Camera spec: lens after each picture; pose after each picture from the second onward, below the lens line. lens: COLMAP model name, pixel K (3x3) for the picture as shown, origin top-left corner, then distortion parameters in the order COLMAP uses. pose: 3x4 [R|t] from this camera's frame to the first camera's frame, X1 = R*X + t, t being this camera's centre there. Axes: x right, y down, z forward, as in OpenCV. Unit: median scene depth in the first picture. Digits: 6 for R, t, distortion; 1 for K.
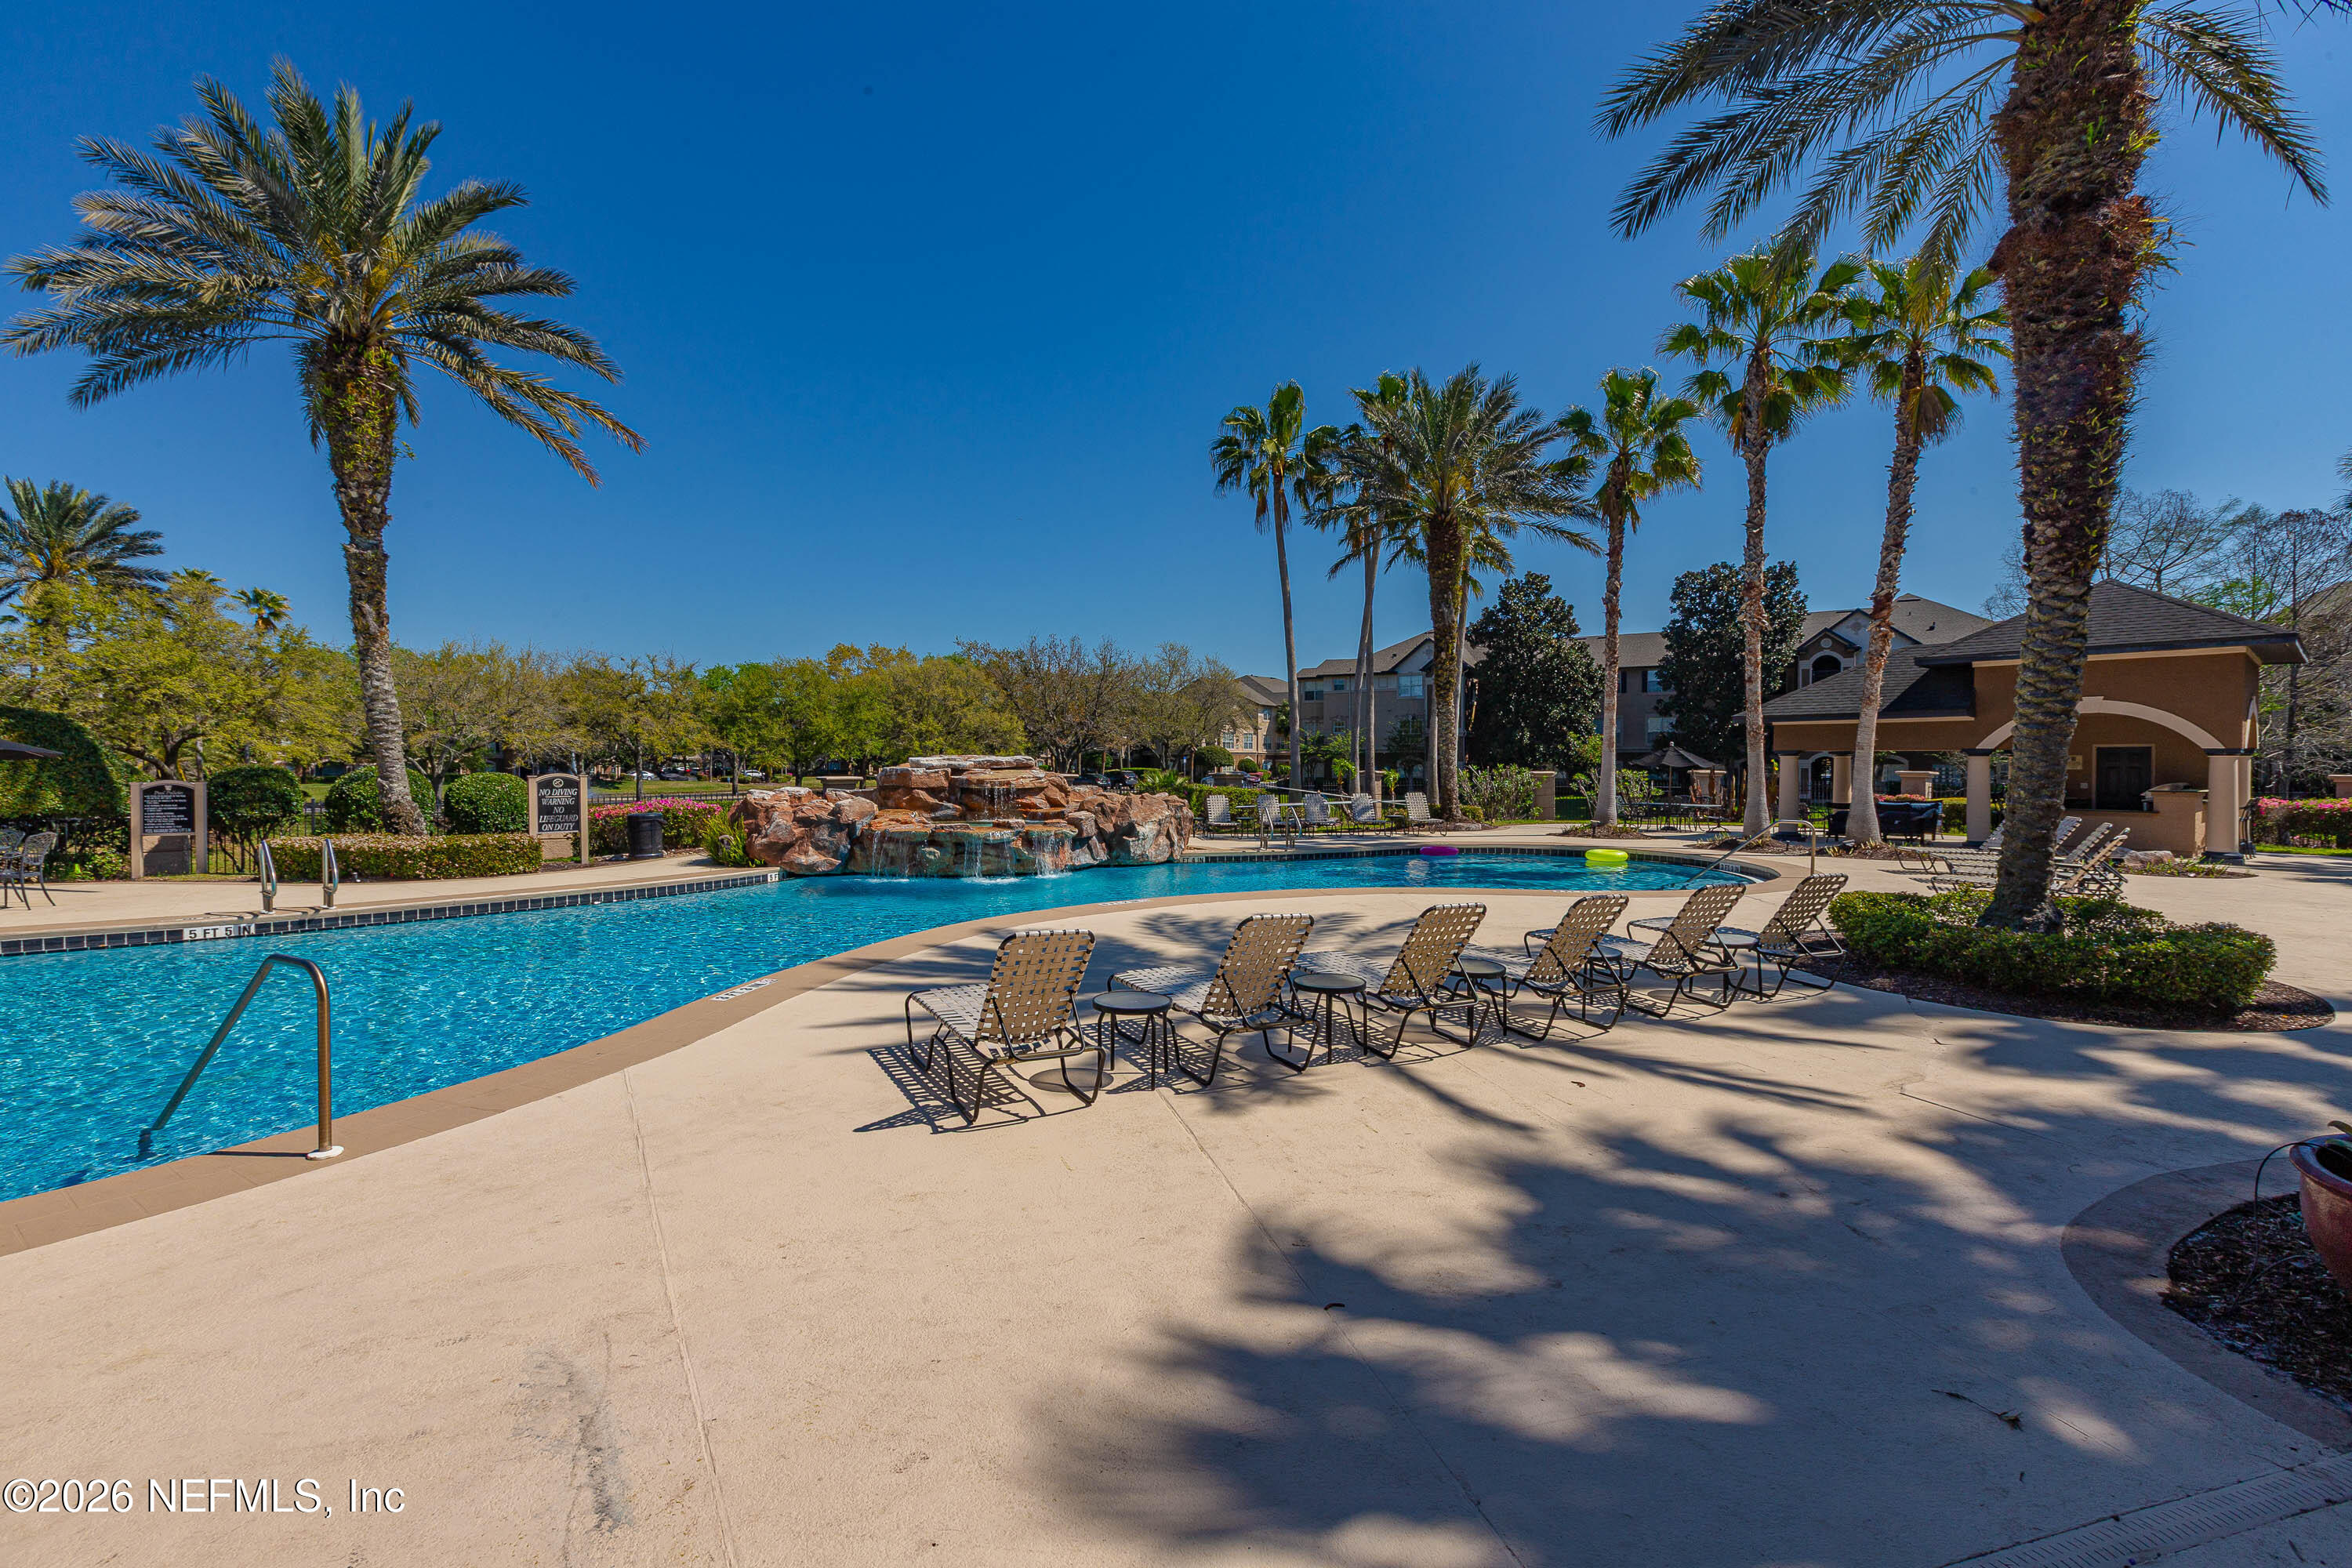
lens RADIAL K [[1061.4, 0, 1182.2], [0, 1061.4, 780.1], [0, 0, 1]] dist [0.002015, -0.002096]
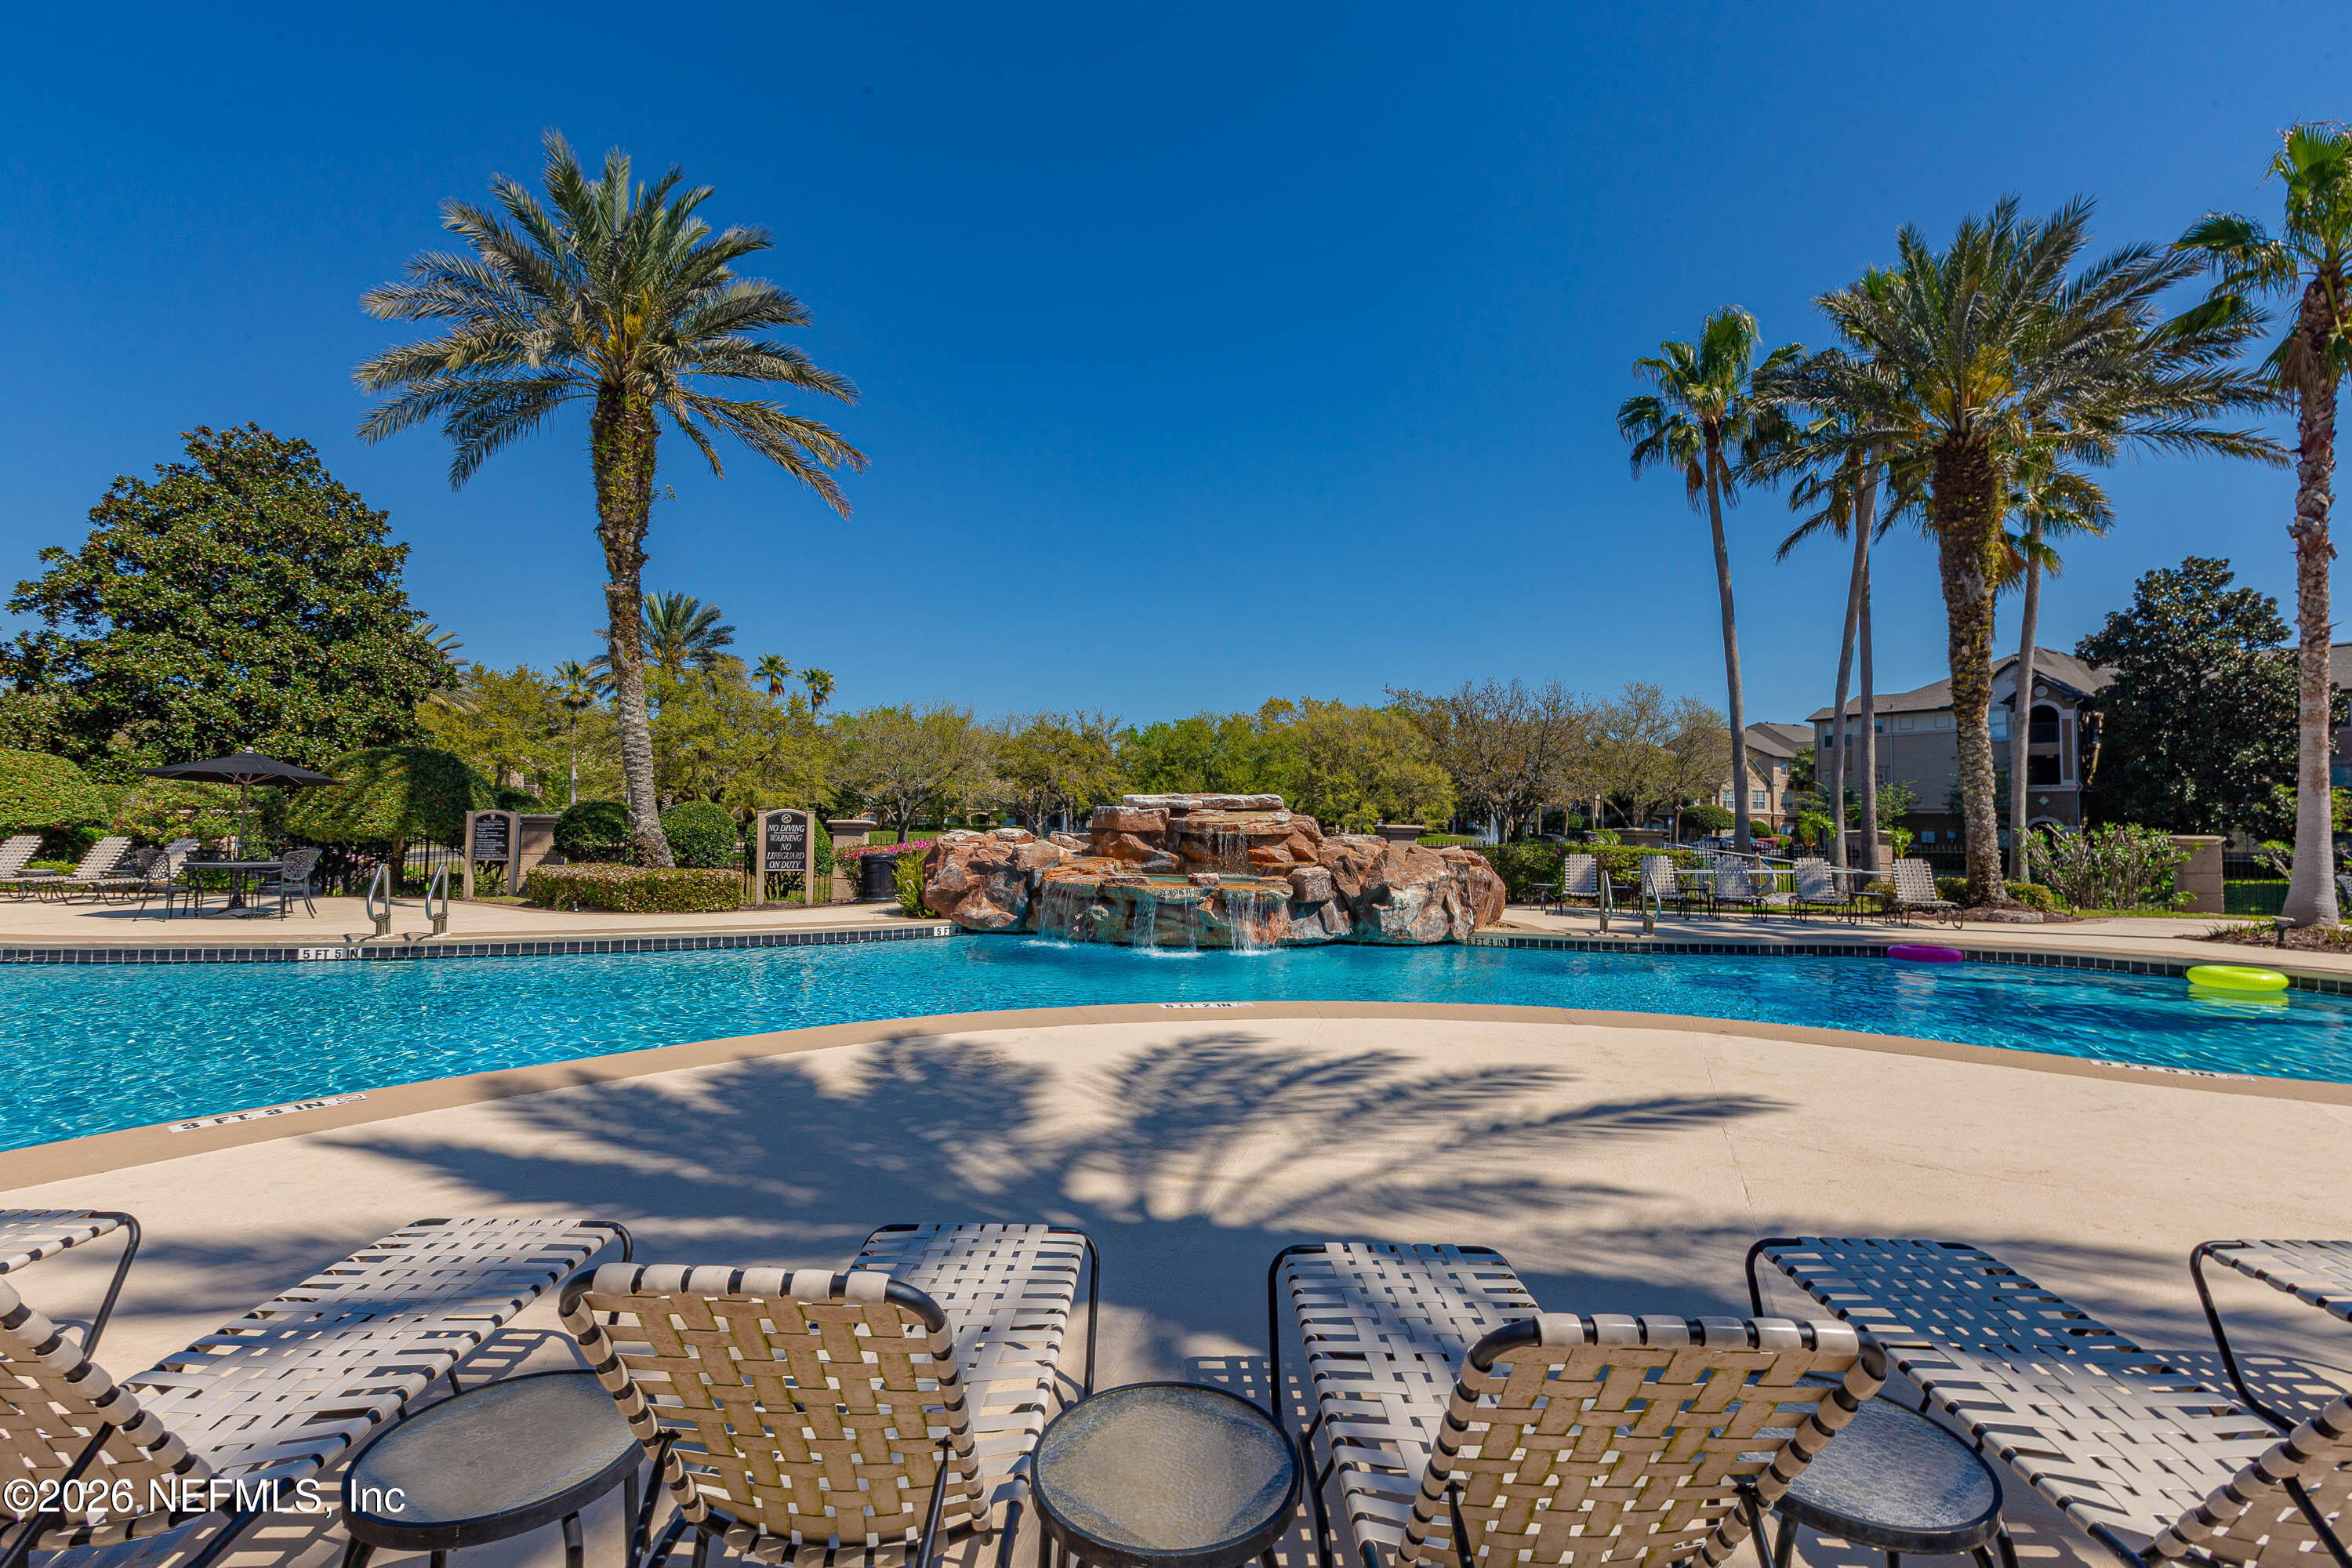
lens RADIAL K [[1061.4, 0, 1163.5], [0, 1061.4, 779.9], [0, 0, 1]] dist [0.002015, -0.002096]
pose [[0.891376, -0.004104, -0.453246, 0.133385], [-0.022051, 0.998382, -0.052406, 0.009199], [0.452728, 0.056707, 0.889844, 0.262916]]
